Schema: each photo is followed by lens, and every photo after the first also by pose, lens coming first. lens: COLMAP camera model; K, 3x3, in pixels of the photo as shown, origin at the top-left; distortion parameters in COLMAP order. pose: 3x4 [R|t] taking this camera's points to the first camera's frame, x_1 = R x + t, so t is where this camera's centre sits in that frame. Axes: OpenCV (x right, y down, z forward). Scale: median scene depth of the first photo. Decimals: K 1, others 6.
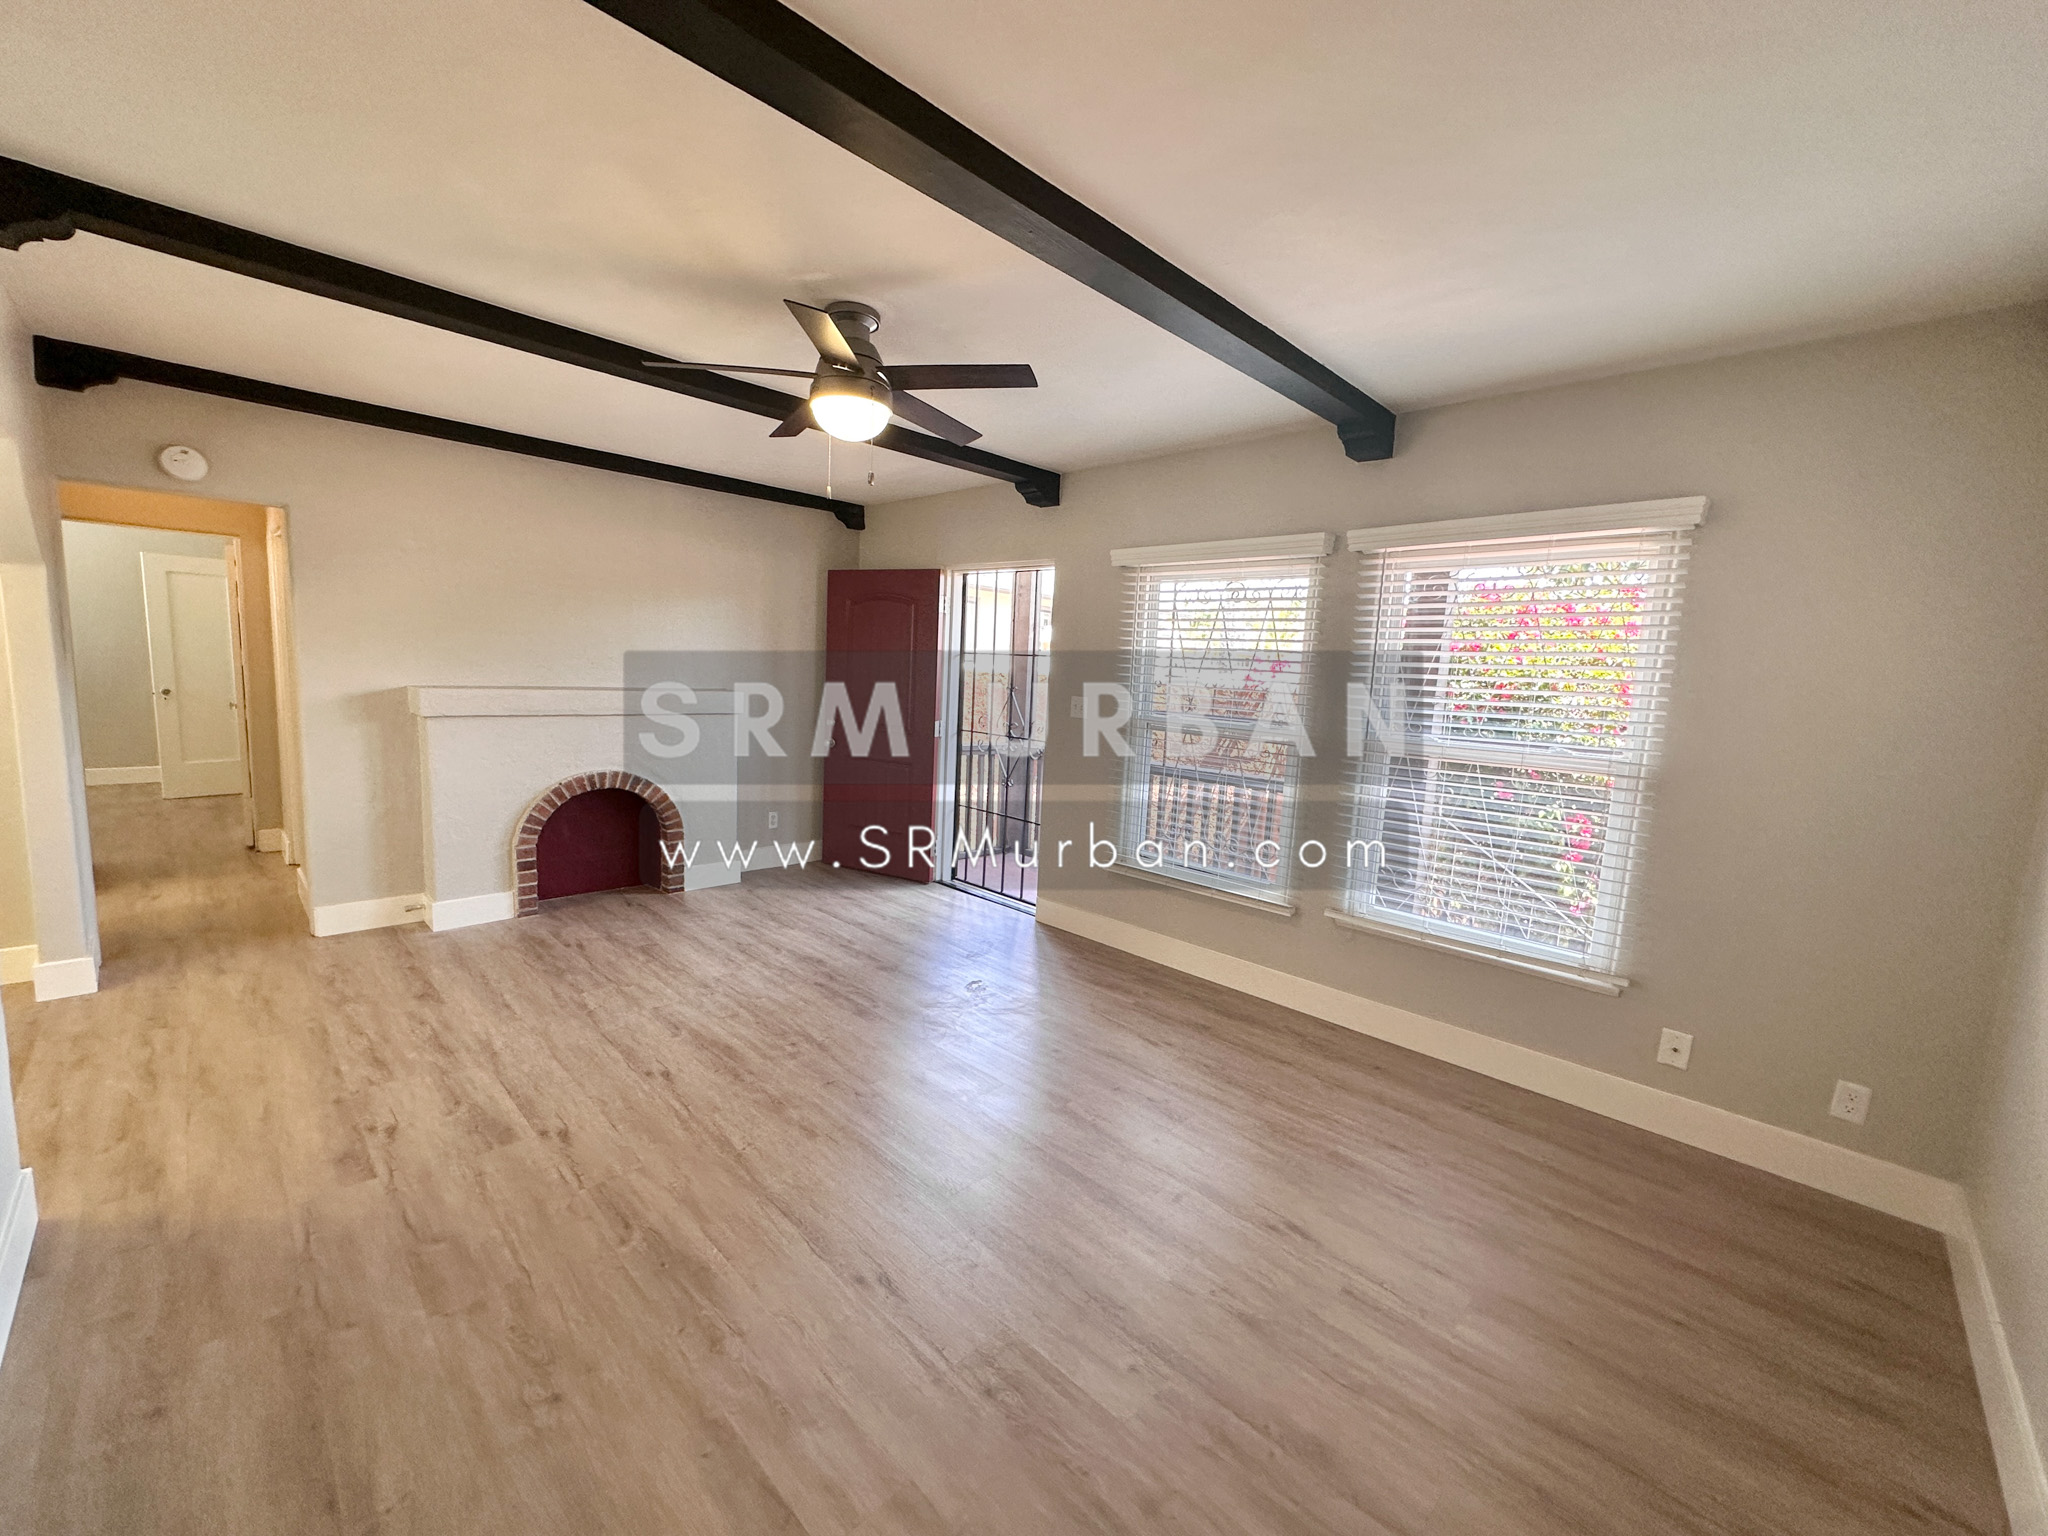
lens RADIAL K [[813.1, 0, 1024.6], [0, 813.1, 763.8], [0, 0, 1]] dist [-0.002608, 0.000369]
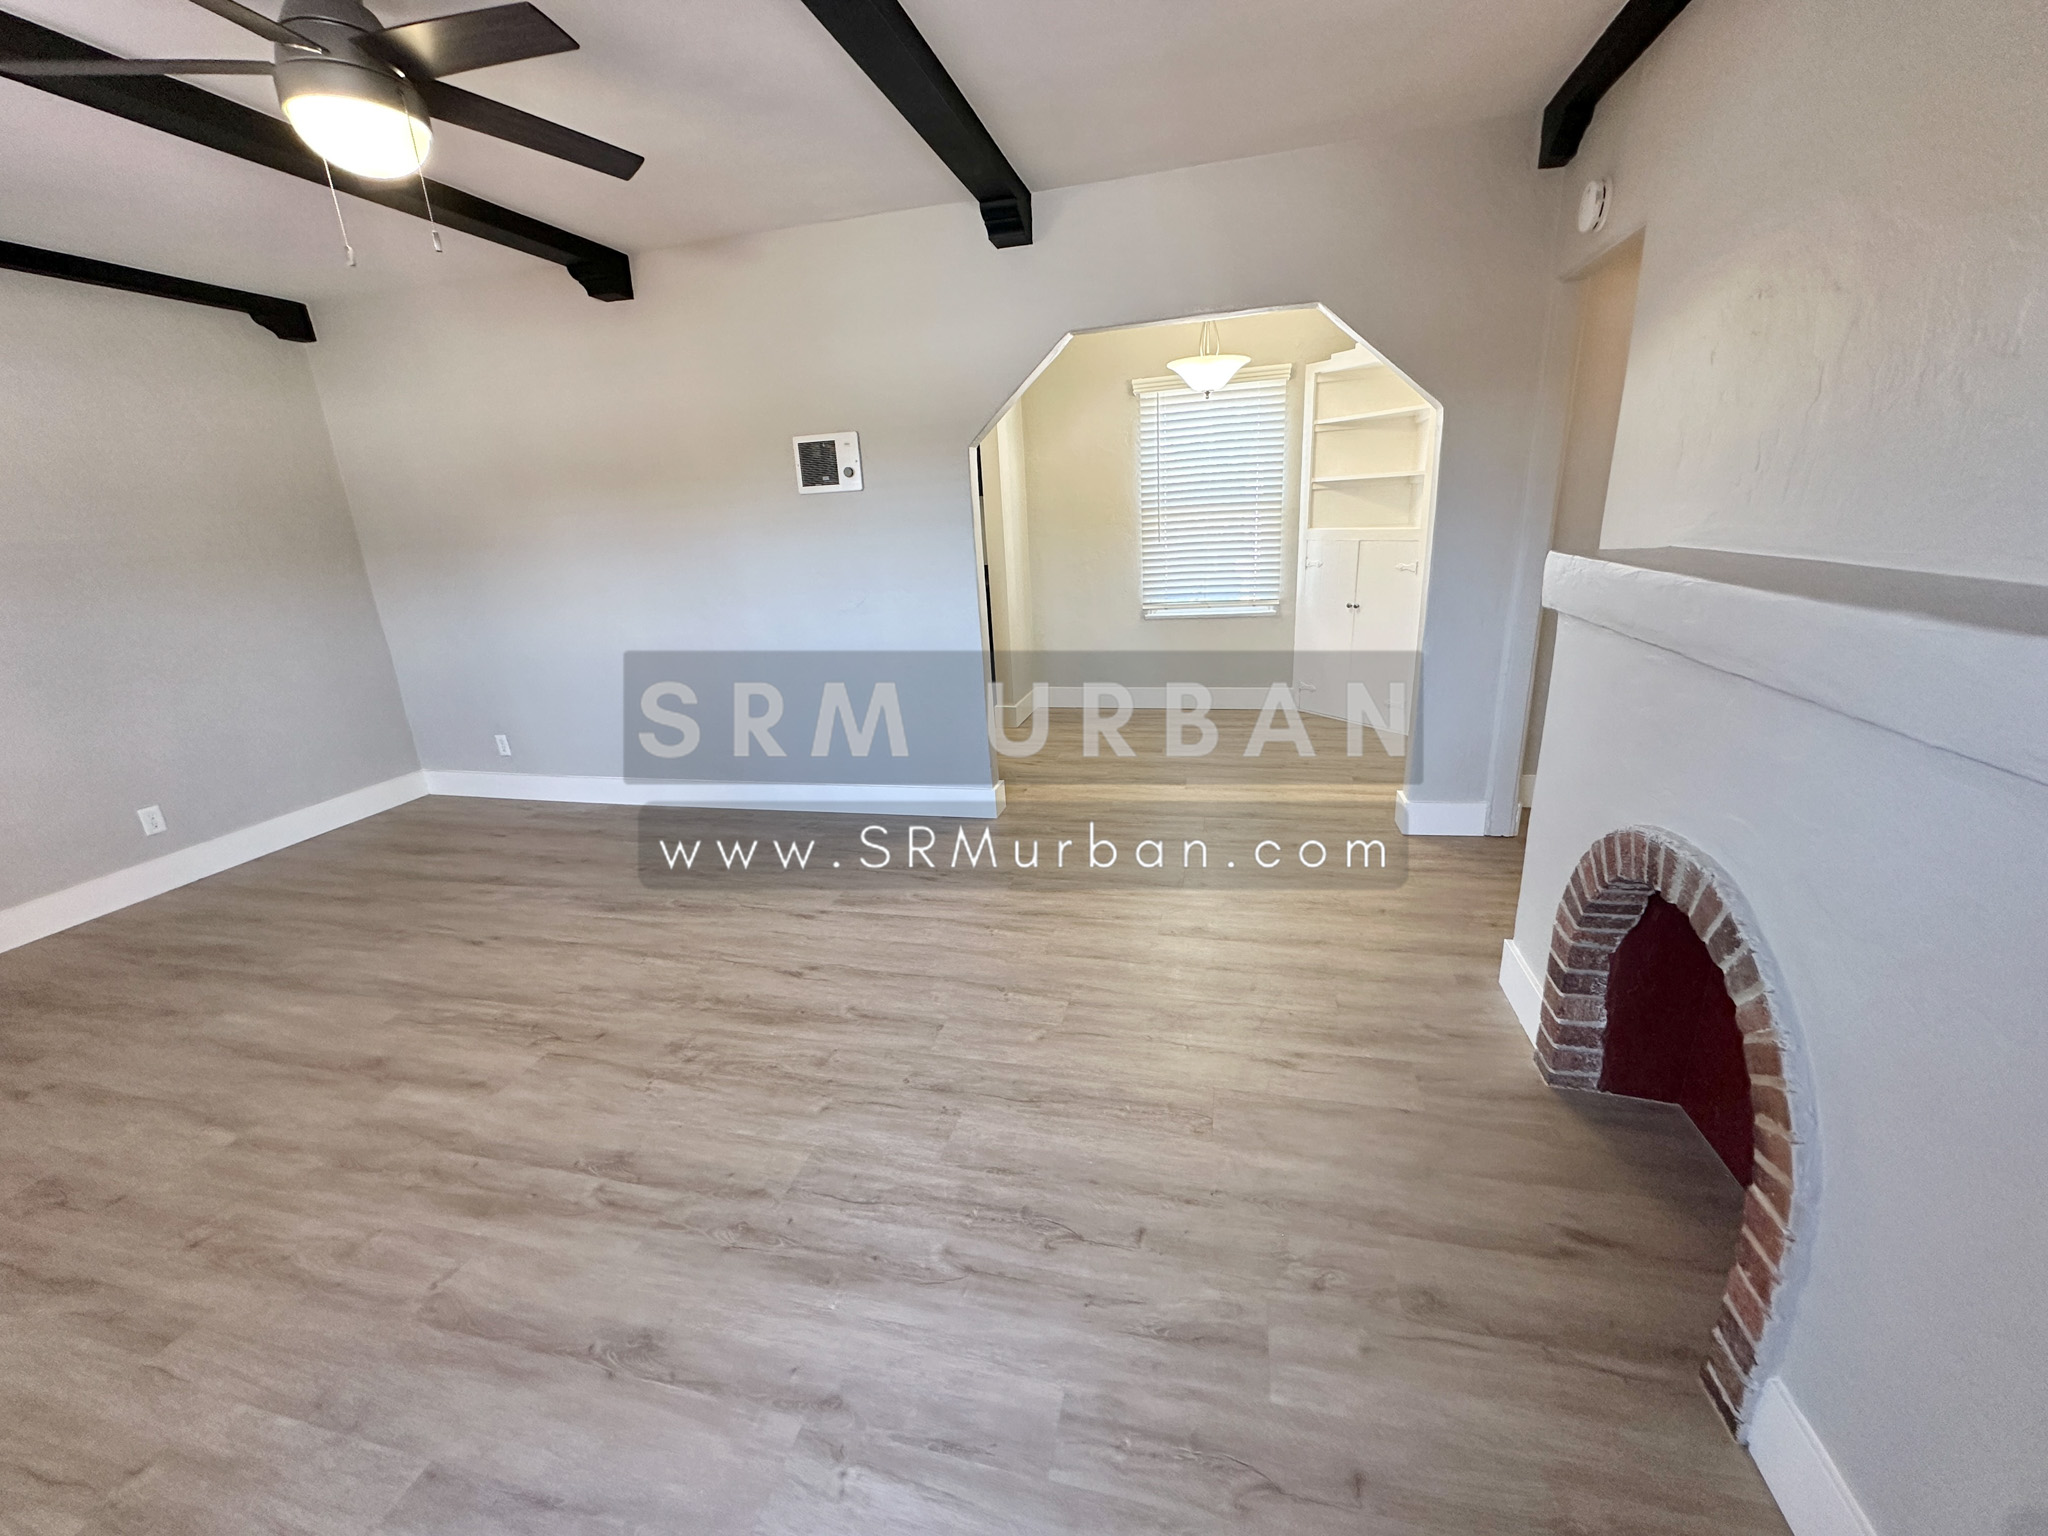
lens RADIAL K [[813.1, 0, 1021.4], [0, 813.1, 764.1], [0, 0, 1]] dist [-0.002608, 0.000369]
pose [[-0.863751, 0.151501, -0.480606, -0.211327], [-0.047080, 0.925303, 0.376295, -0.167863], [0.501715, 0.347652, -0.792098, 1.479884]]
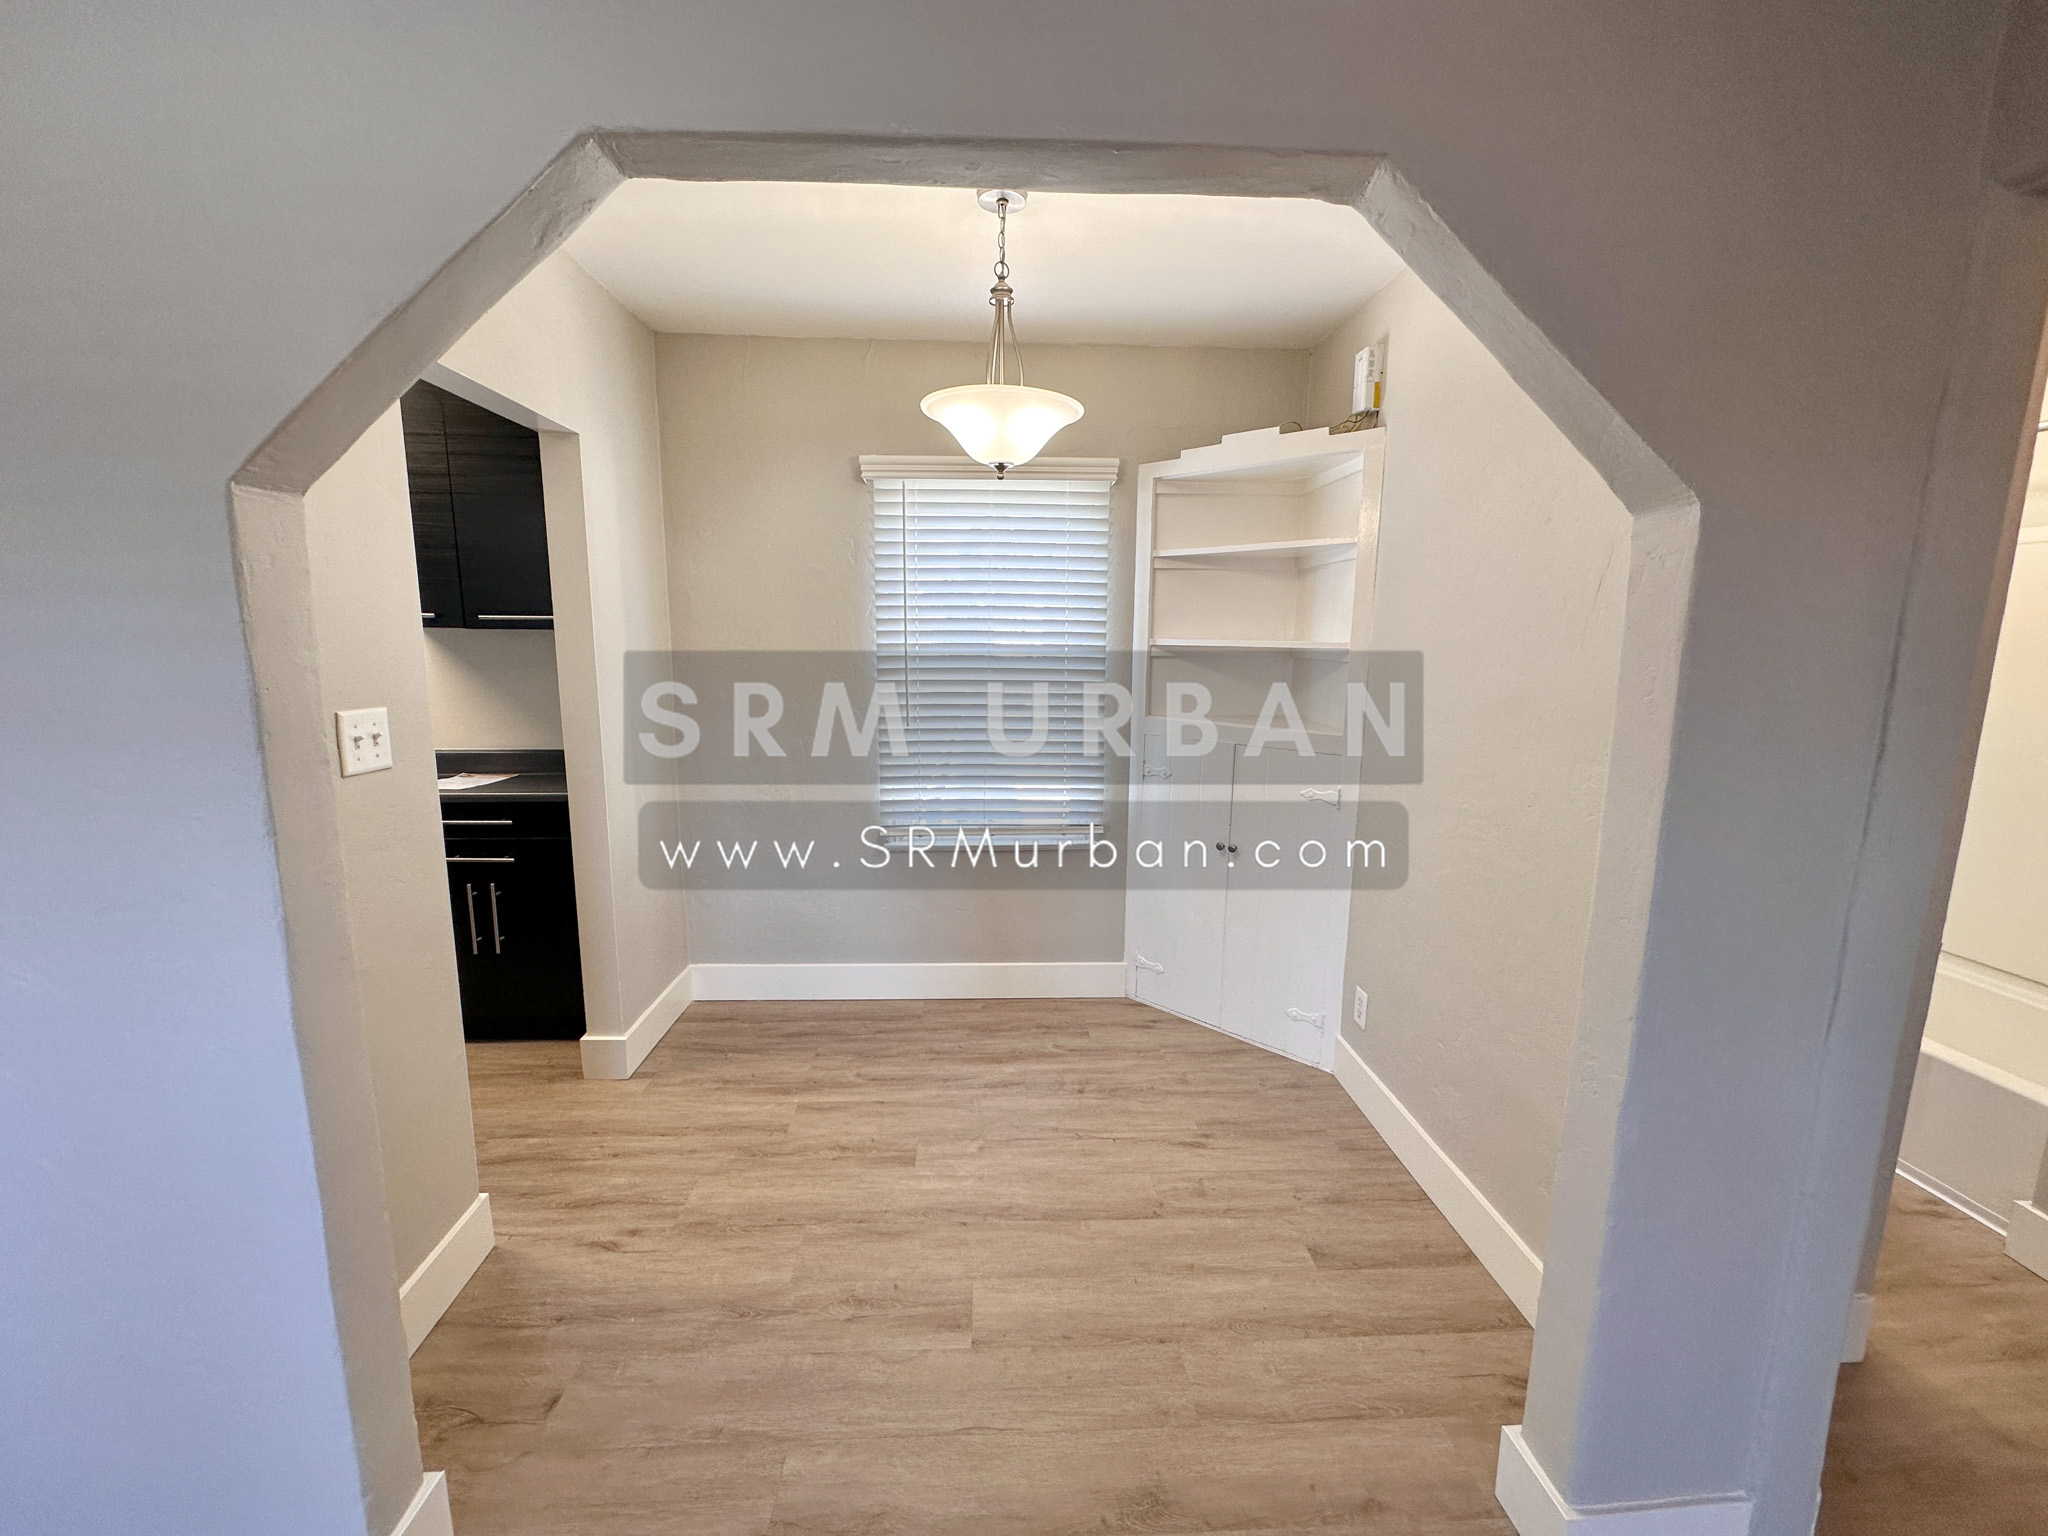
lens RADIAL K [[813.1, 0, 1021.0], [0, 813.1, 766.4], [0, 0, 1]] dist [-0.002608, 0.000369]
pose [[-0.677743, 0.063737, -0.732531, -0.669091], [-0.131263, 0.969746, 0.205823, -0.148416], [0.723487, 0.235650, -0.648872, 0.923753]]
